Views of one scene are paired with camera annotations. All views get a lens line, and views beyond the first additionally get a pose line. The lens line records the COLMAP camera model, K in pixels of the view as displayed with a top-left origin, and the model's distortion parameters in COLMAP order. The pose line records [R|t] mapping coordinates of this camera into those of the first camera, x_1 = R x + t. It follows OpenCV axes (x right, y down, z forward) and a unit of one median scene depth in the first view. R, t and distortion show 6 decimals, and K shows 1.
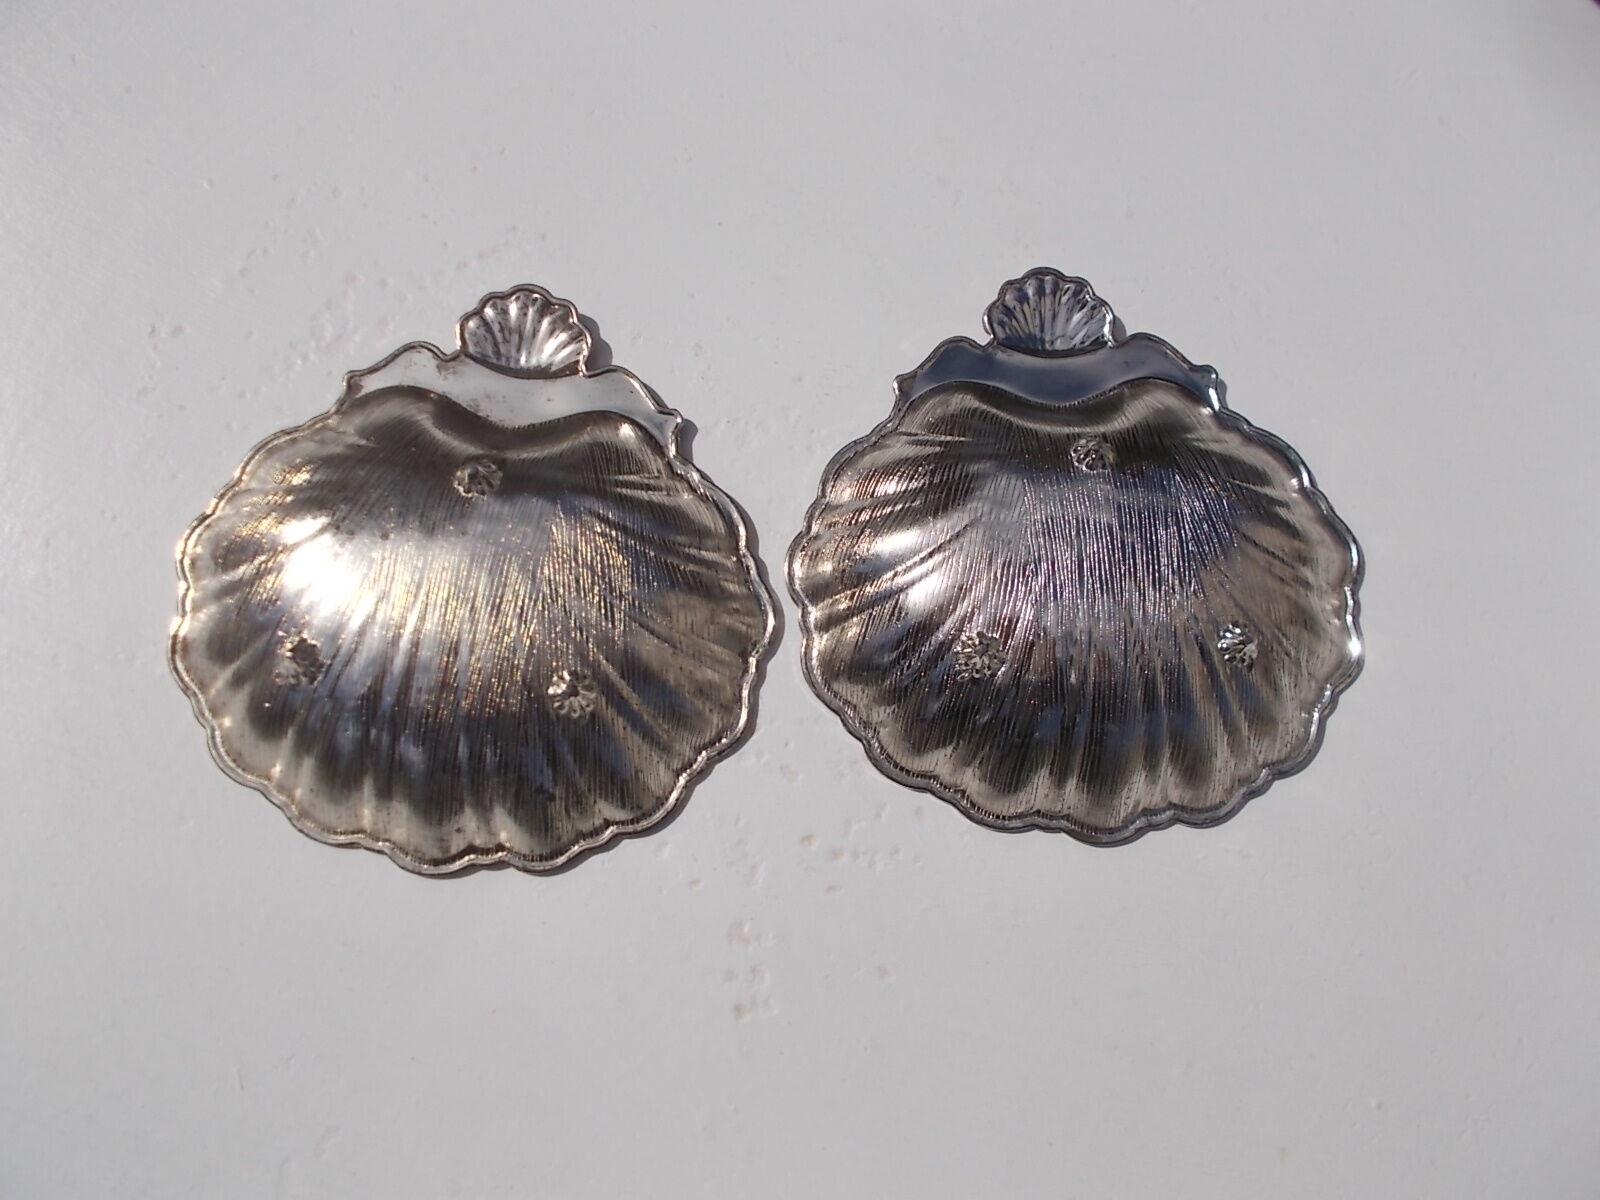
lens RADIAL K [[1213.2, 0, 774.7], [0, 1213.2, 599.2], [0, 0, 1]] dist [0.008045, -0.000792]
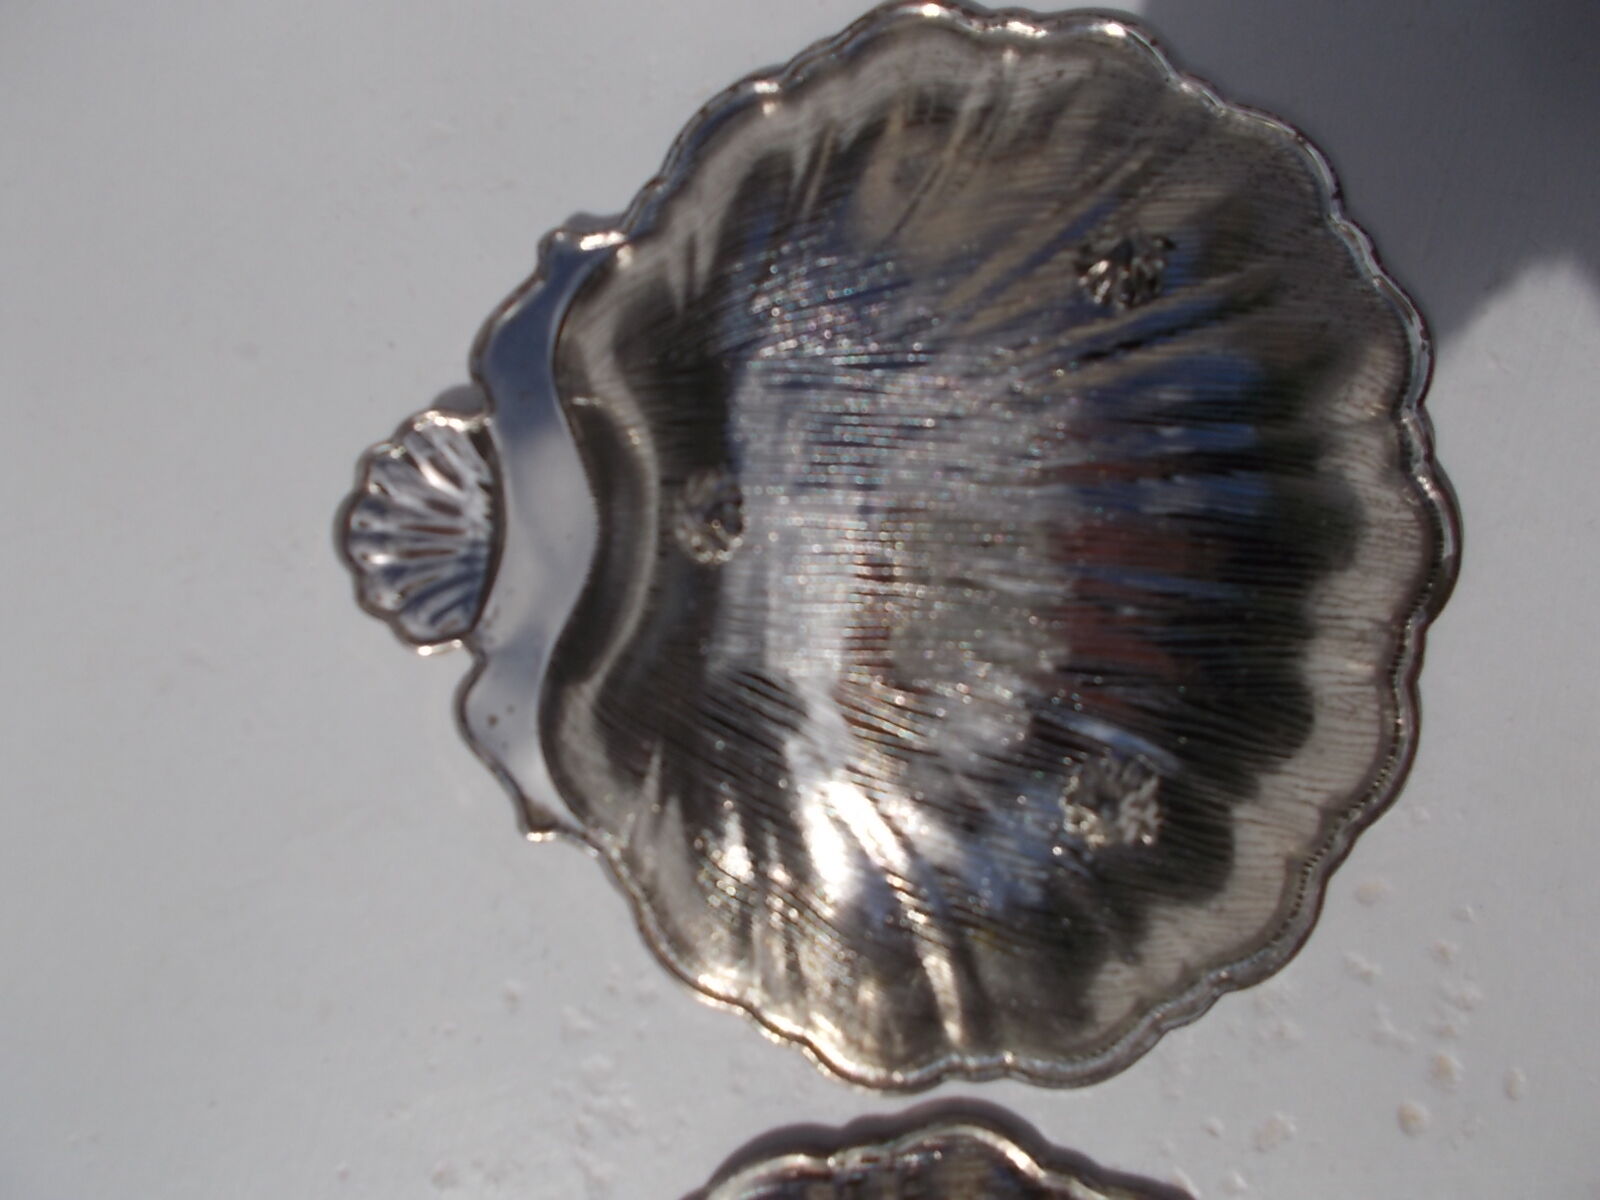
lens RADIAL K [[1200.0, 0, 799.5], [0, 1200.0, 661.2], [0, 0, 1]] dist [-0.008632, -0.001504]
pose [[0.076150, -0.996779, -0.025160, 0.201306], [0.995555, 0.074606, 0.057485, -0.097421], [-0.055423, -0.029426, 0.998029, 0.470586]]
